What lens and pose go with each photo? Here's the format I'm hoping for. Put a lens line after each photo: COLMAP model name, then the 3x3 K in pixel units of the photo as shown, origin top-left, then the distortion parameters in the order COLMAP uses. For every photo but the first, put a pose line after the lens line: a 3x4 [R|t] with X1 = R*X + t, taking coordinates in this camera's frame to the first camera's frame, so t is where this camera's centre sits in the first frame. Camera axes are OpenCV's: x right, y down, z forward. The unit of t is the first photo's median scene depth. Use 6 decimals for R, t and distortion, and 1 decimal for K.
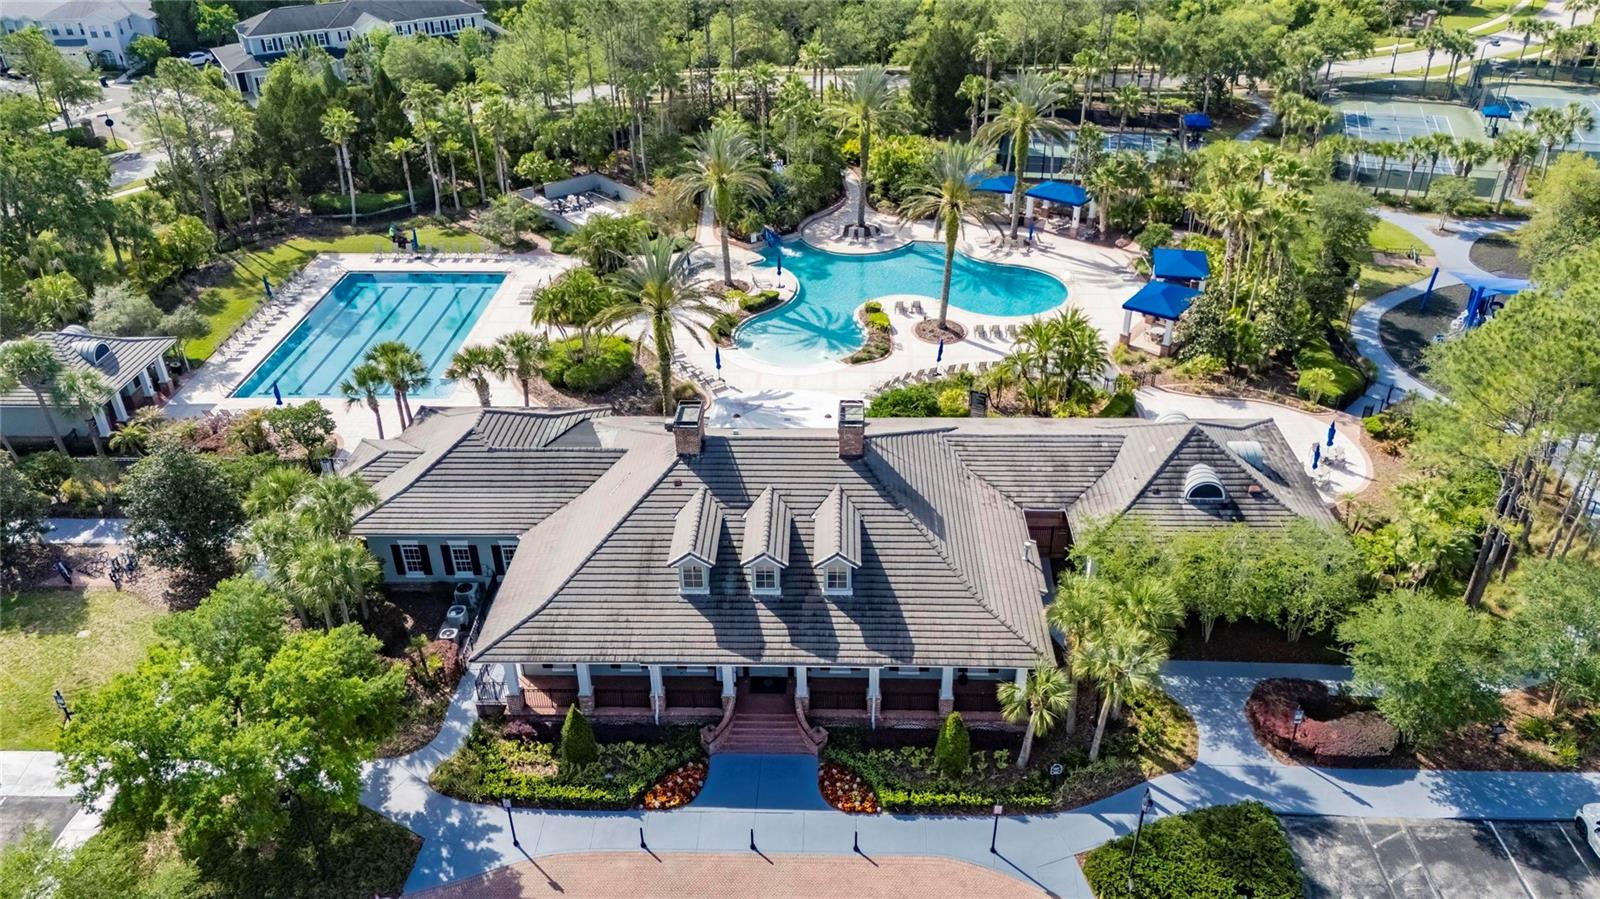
lens RADIAL K [[1173.2, 0, 806.2], [0, 1173.2, 449.8], [0, 0, 1]] dist [0.088958, 0.001541]
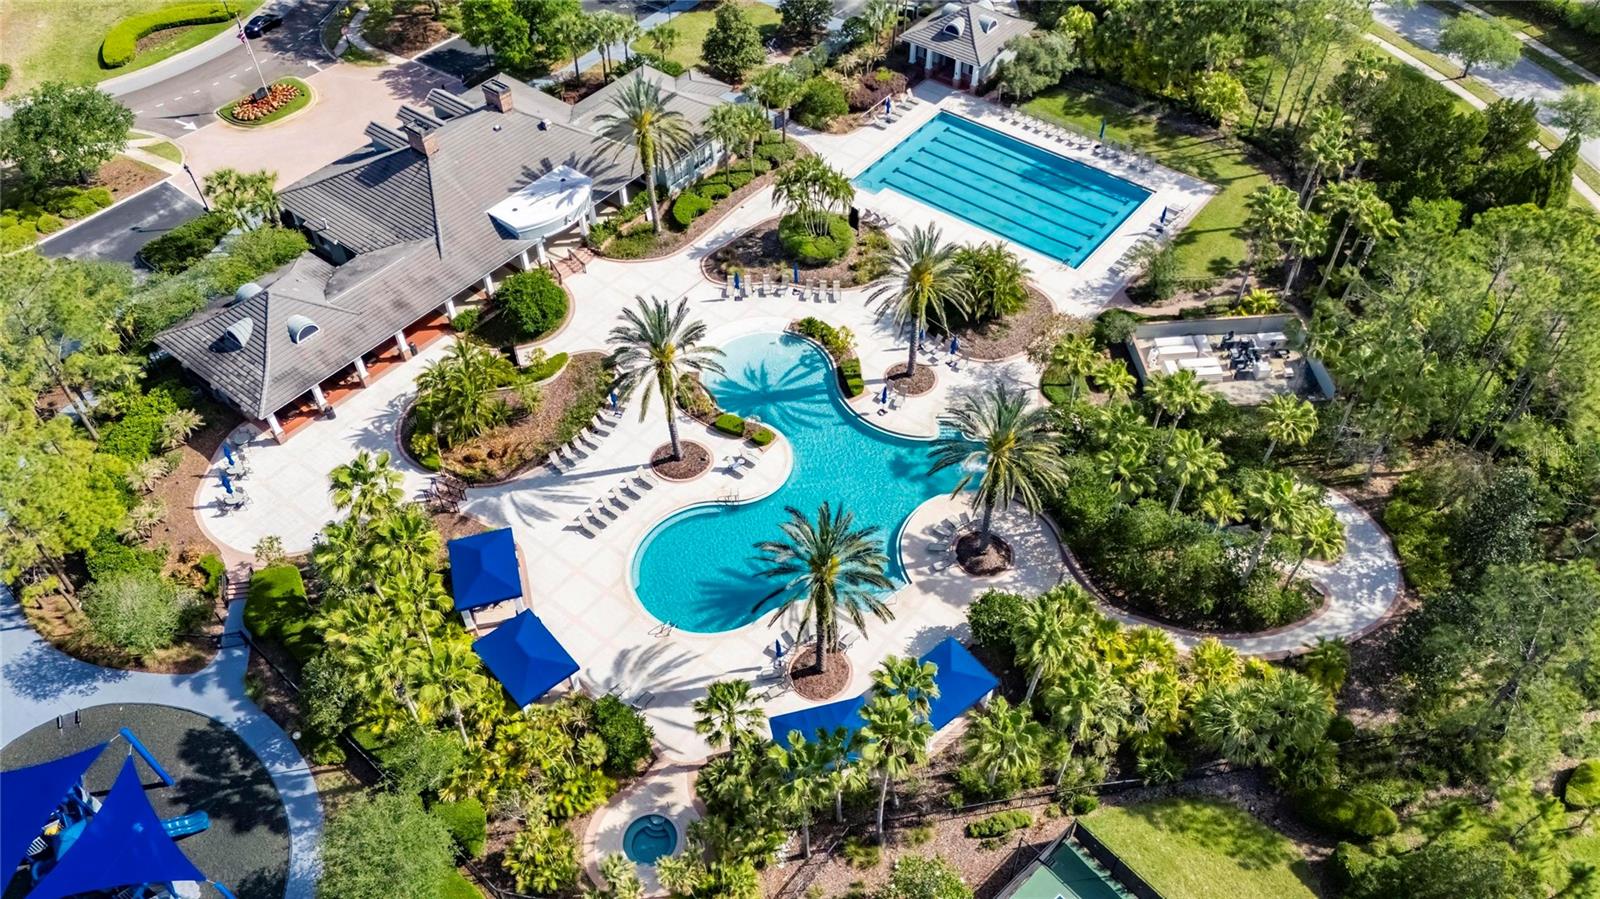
lens RADIAL K [[1173.2, 0, 806.2], [0, 1173.2, 449.8], [0, 0, 1]] dist [0.088958, 0.001541]
pose [[-0.596240, 0.601524, -0.531663, 0.479550], [-0.394575, 0.357171, 0.846605, -0.820456], [0.699148, 0.714561, 0.024387, 0.918565]]
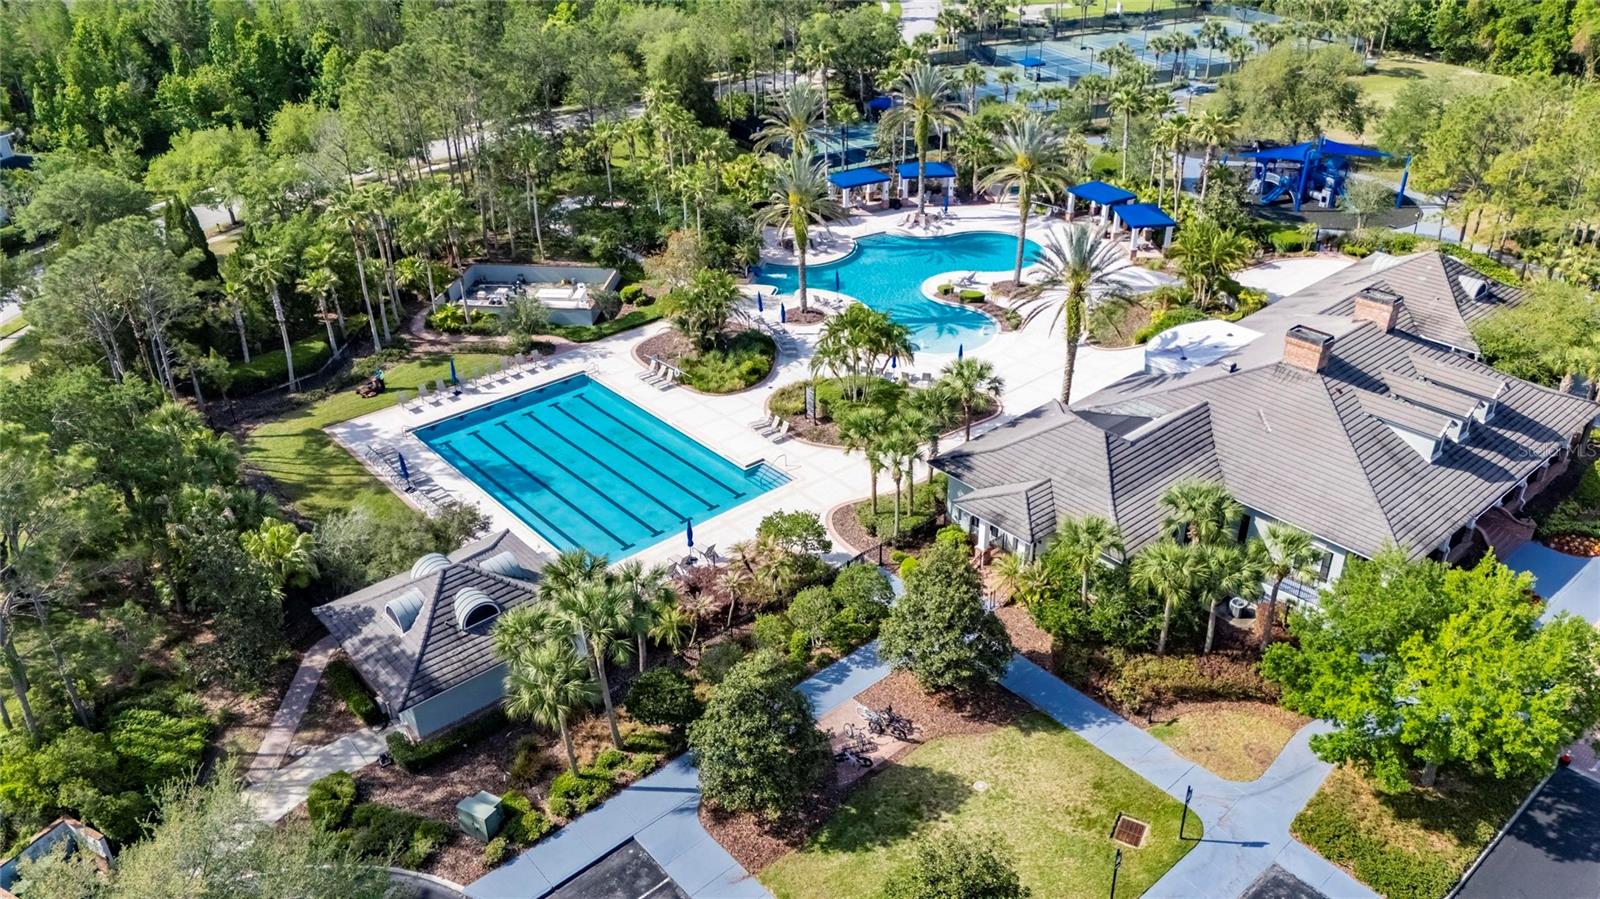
lens RADIAL K [[1162.7, 0, 821.9], [0, 1162.7, 448.1], [0, 0, 1]] dist [0.059830, 0.000056]
pose [[0.729446, -0.336671, 0.595450, -0.651251], [0.352980, 0.930904, 0.093925, -0.114265], [-0.585929, 0.141669, 0.797883, 0.207150]]
